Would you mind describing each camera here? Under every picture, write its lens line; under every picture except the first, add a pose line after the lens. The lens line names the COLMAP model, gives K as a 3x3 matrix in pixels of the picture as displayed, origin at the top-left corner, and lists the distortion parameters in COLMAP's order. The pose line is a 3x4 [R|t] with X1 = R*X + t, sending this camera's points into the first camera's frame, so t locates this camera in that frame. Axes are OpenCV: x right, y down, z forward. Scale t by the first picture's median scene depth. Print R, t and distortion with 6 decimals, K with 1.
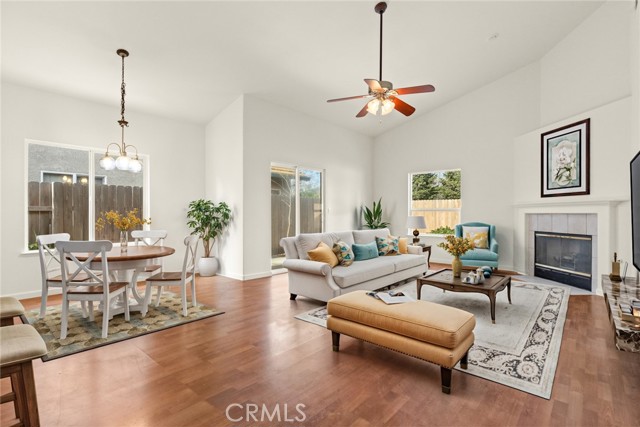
lens RADIAL K [[305.8, 0, 320.0], [0, 305.8, 213.5], [0, 0, 1]] dist [-0.000008, -0.000019]
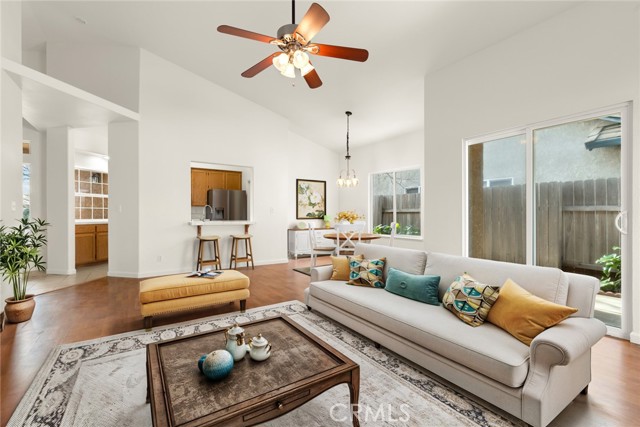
lens RADIAL K [[285.7, 0, 320.0], [0, 285.7, 213.5], [0, 0, 1]] dist [0.000651, 0.000020]
pose [[-0.250633, -0.008377, -0.968046, 1.248013], [-0.008707, 0.999942, -0.006398, 0.020452], [0.968043, 0.006825, -0.250691, 1.814801]]
